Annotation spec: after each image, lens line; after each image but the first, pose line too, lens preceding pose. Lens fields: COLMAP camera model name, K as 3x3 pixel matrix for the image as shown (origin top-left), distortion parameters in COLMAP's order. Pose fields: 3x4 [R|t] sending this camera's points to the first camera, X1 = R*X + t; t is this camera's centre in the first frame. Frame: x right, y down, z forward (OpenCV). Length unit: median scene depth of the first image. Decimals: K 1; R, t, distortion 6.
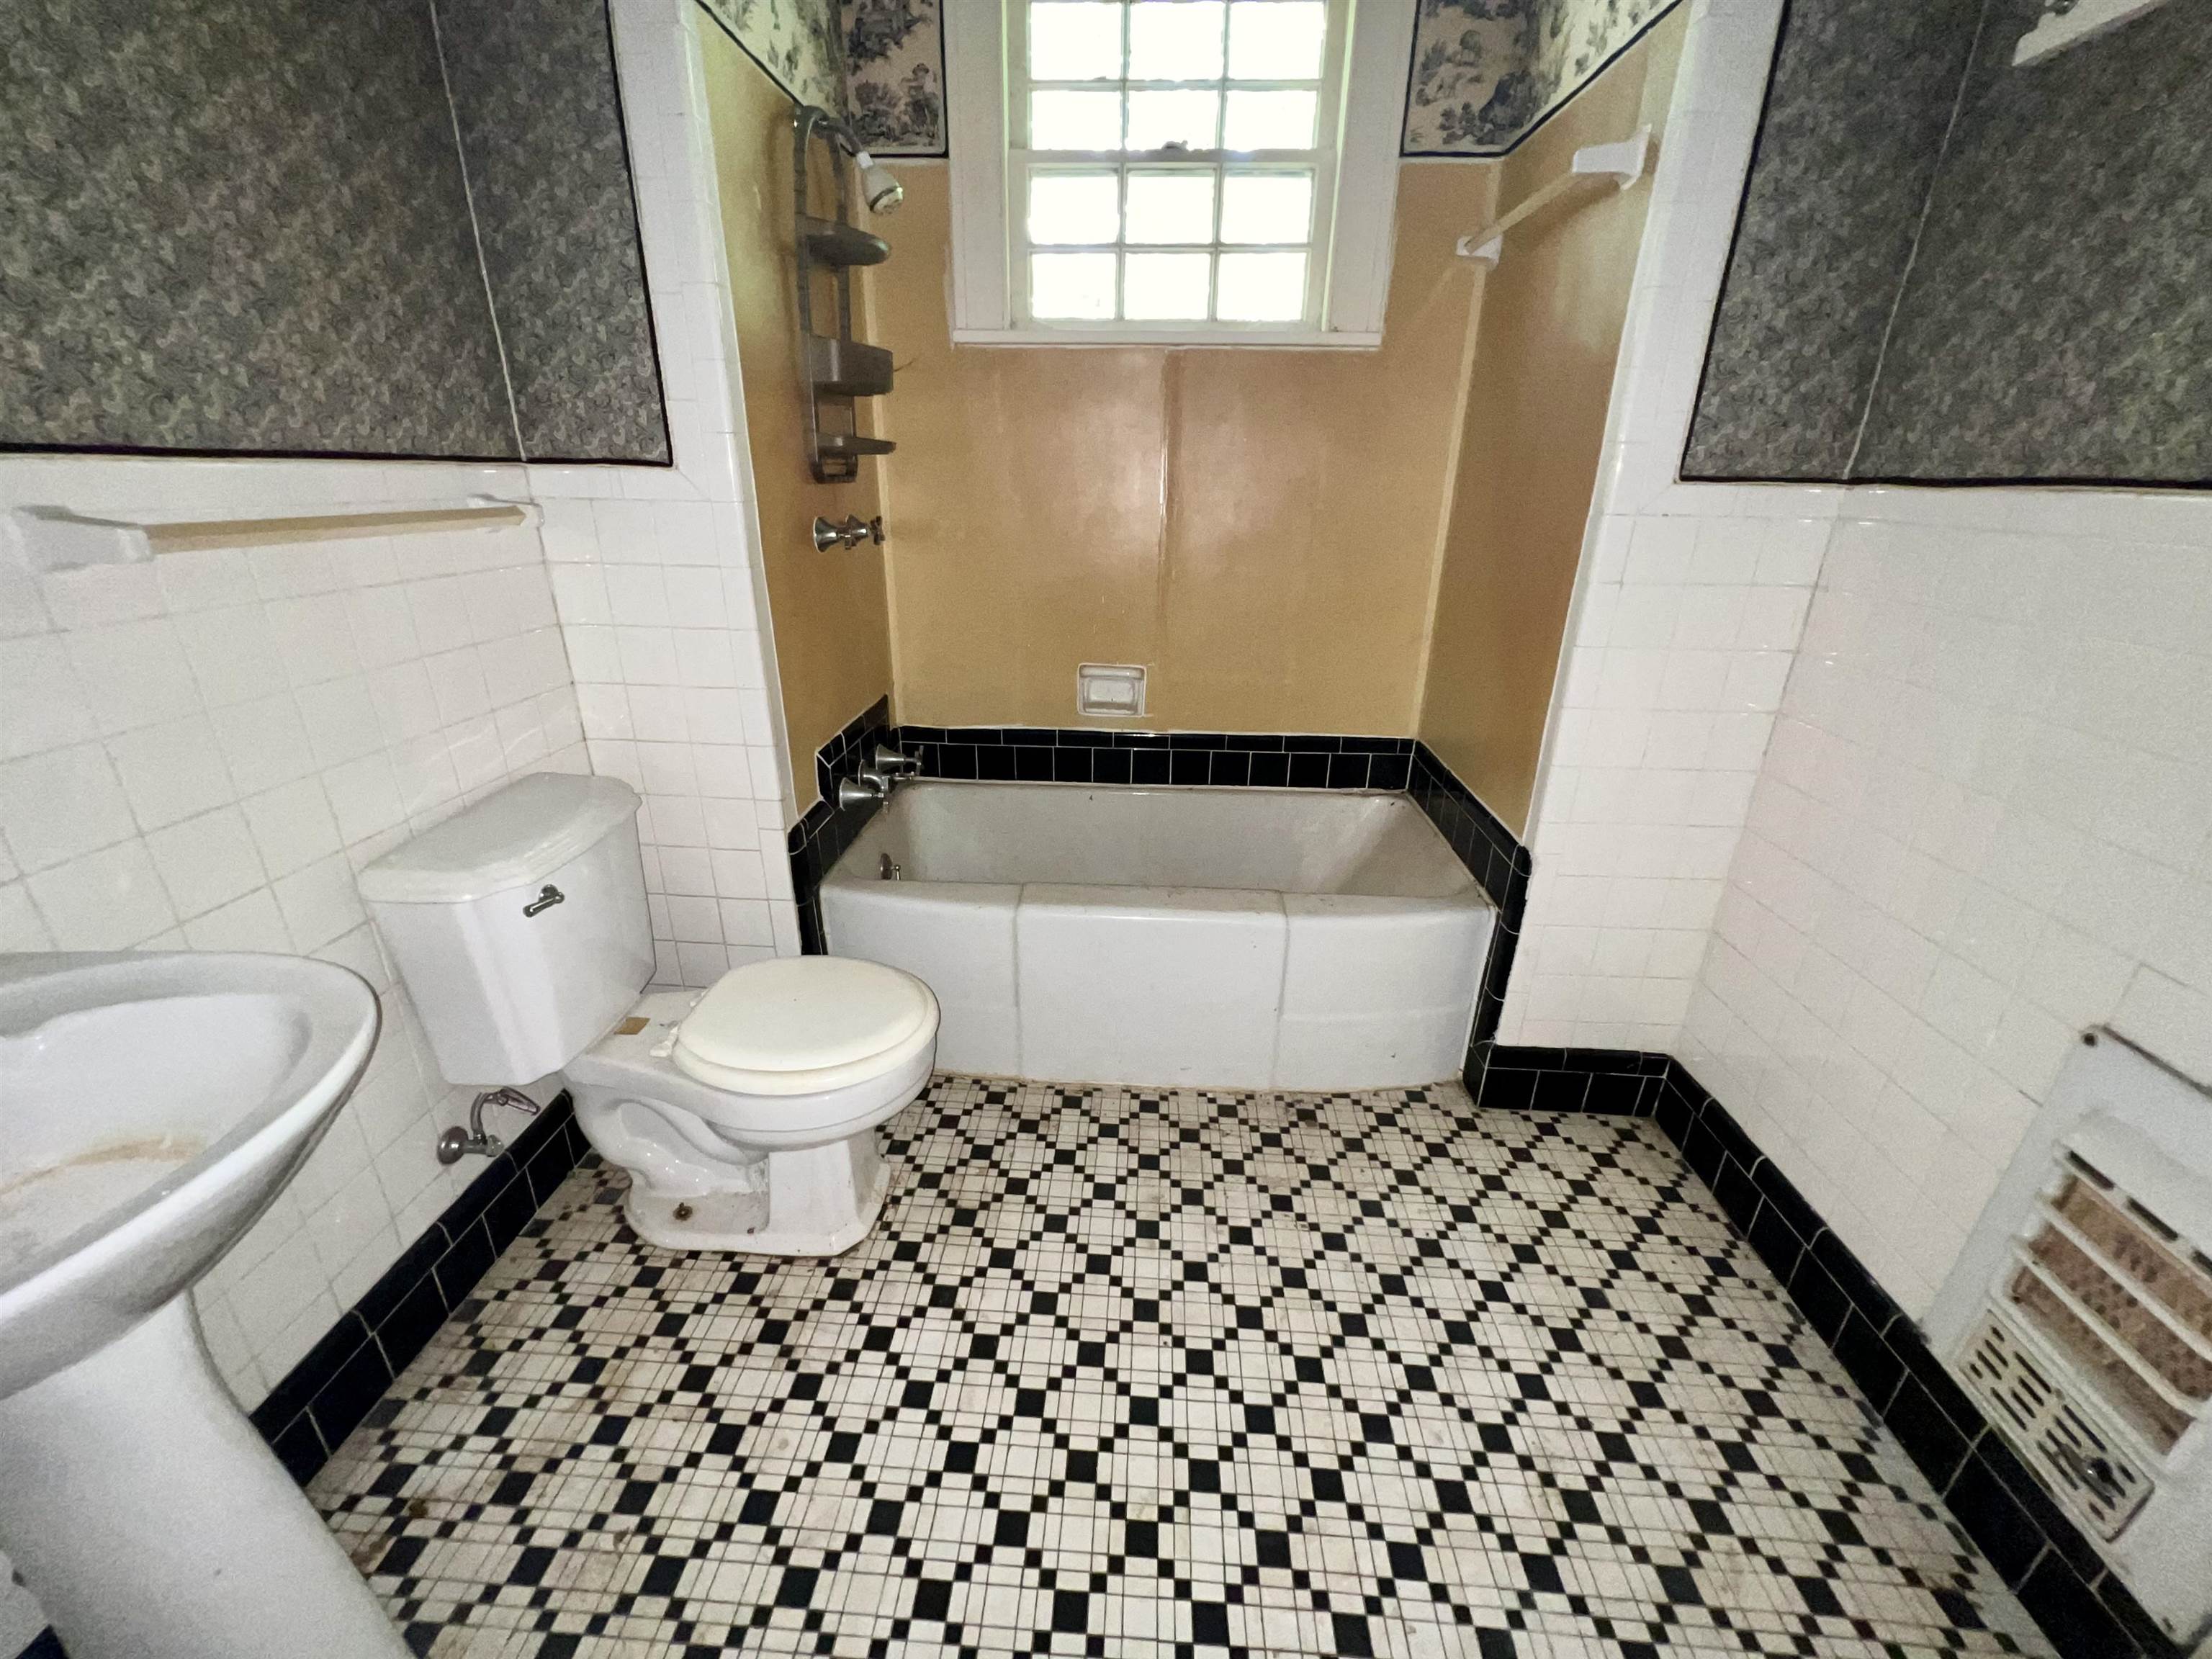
lens RADIAL K [[892.1, 0, 1108.8], [0, 892.1, 834.7], [0, 0, 1]] dist [-0.000774, -0.000150]
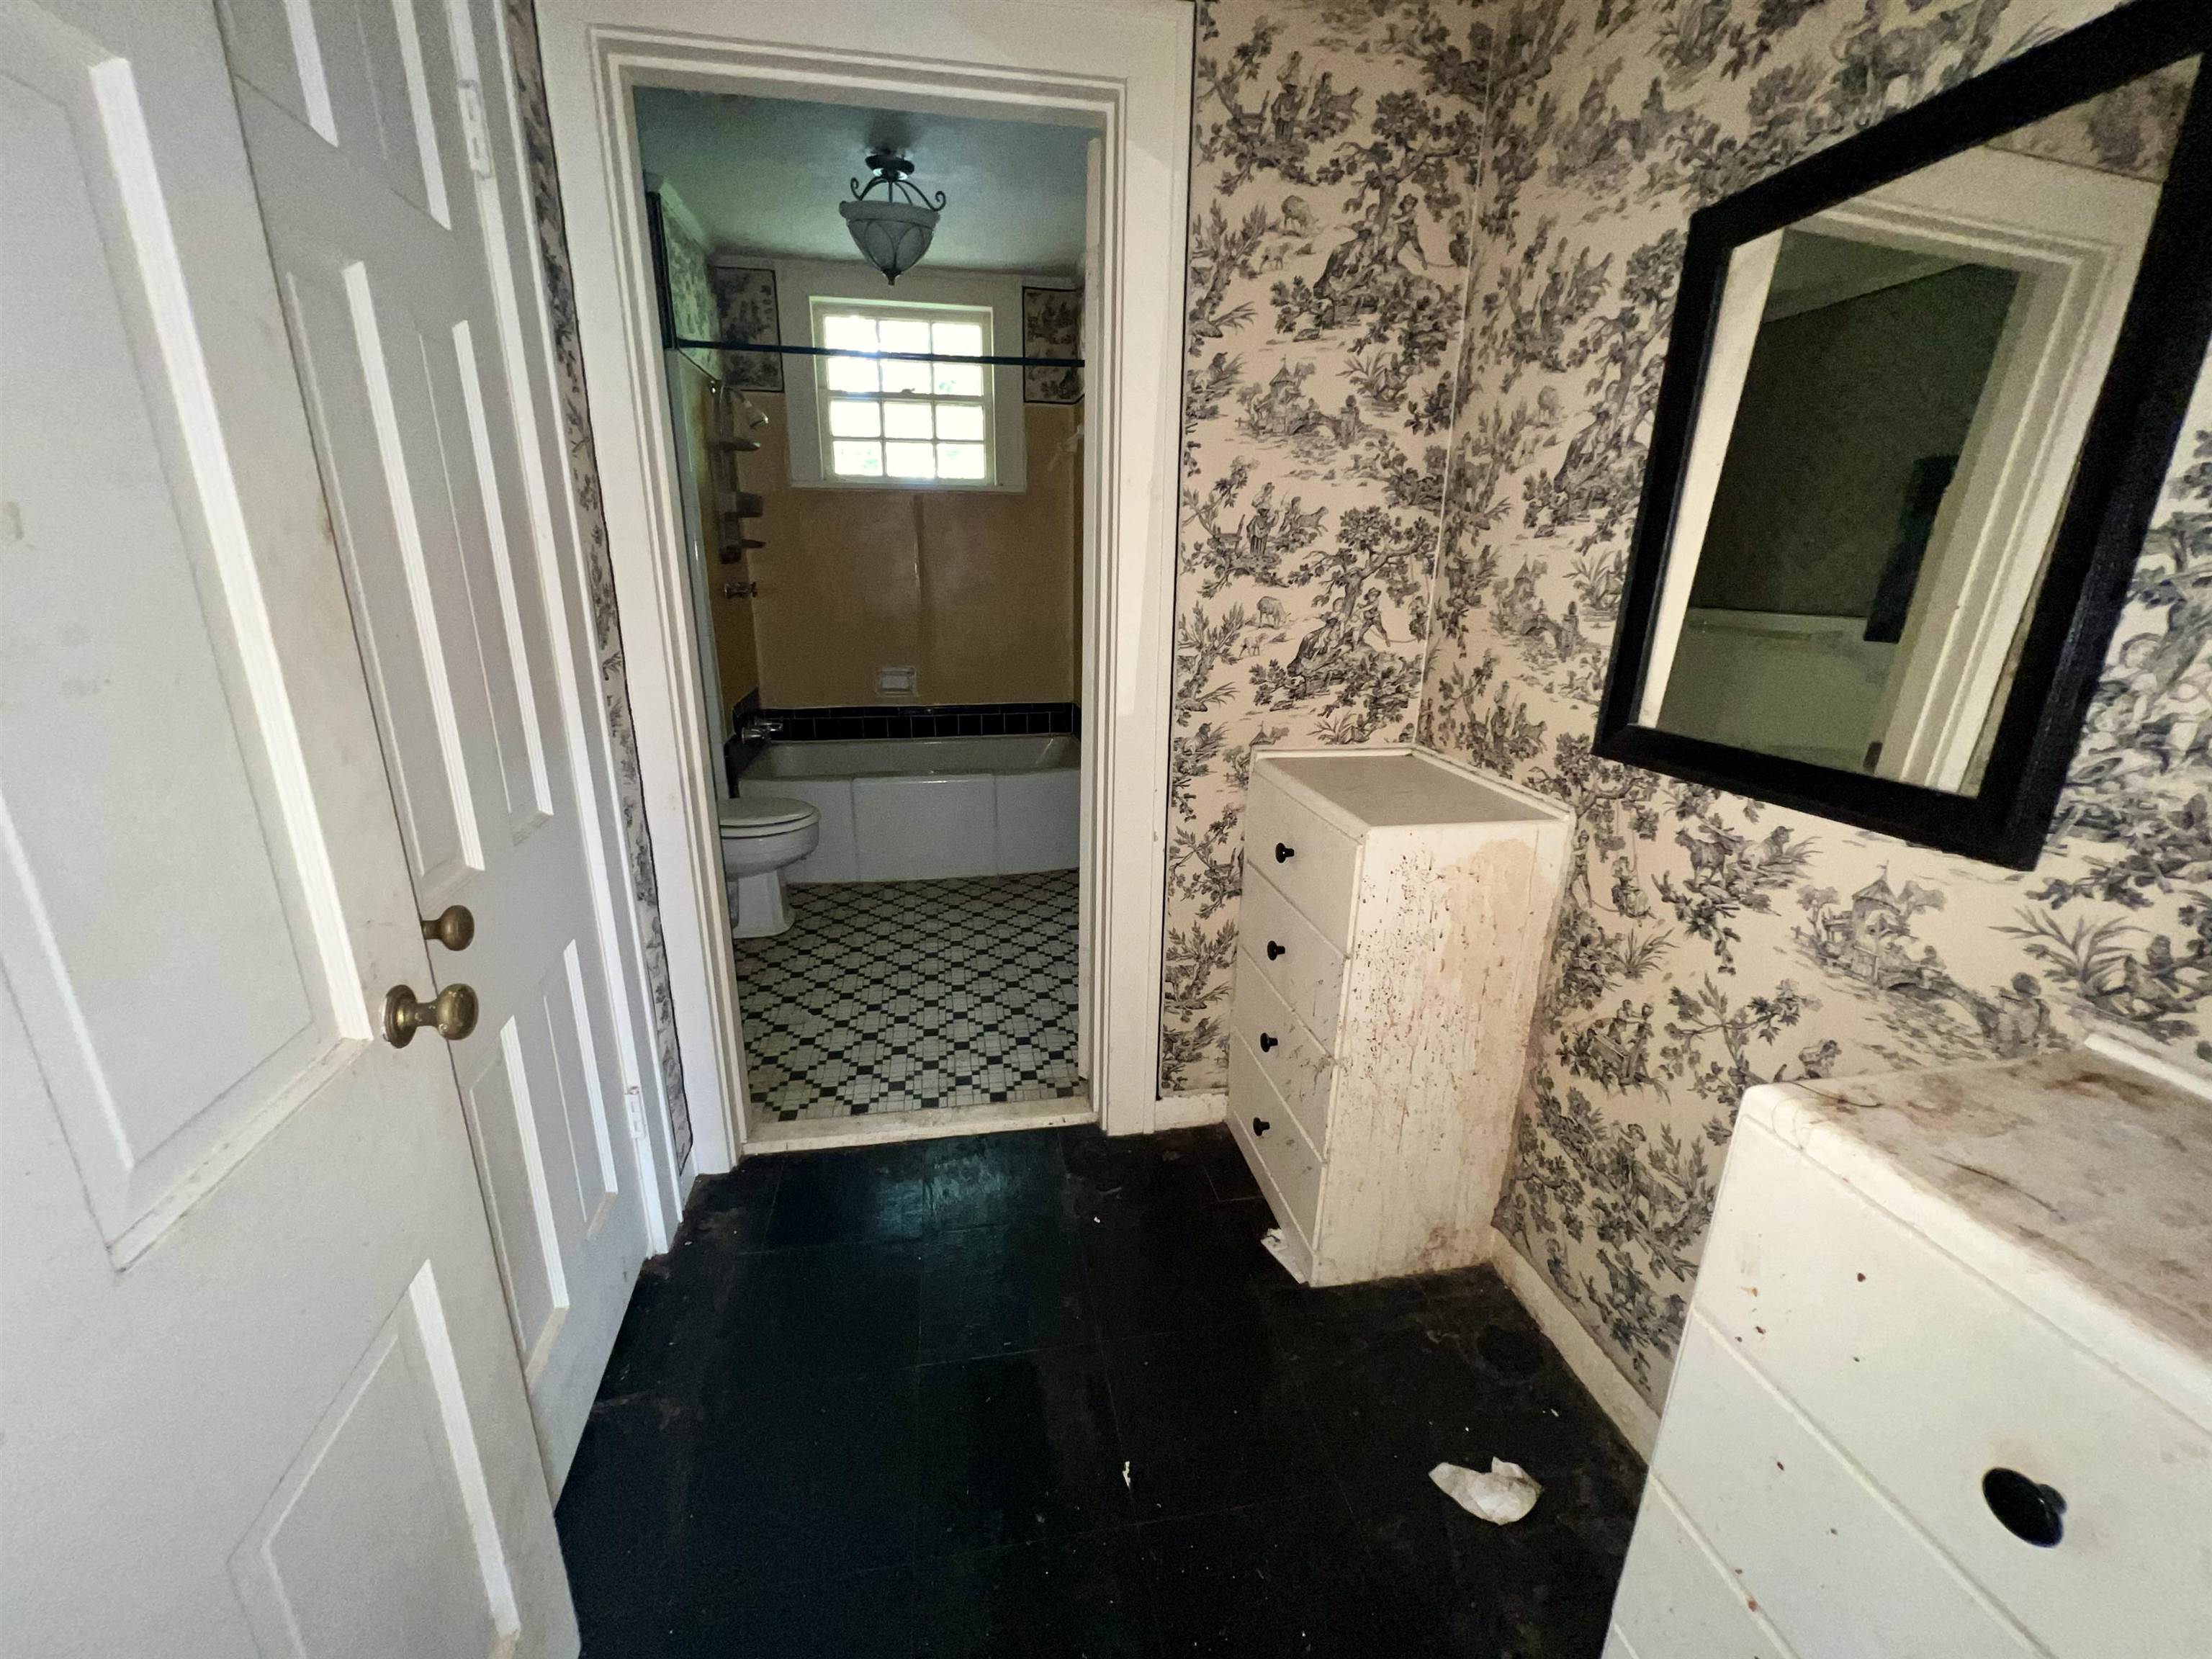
lens RADIAL K [[892.1, 0, 1102.4], [0, 892.1, 824.9], [0, 0, 1]] dist [-0.000774, -0.000150]
pose [[0.973285, -0.072994, 0.217689, -0.004569], [0.091370, 0.992946, -0.075567, 0.318361], [-0.210637, 0.093439, 0.973089, -0.826105]]
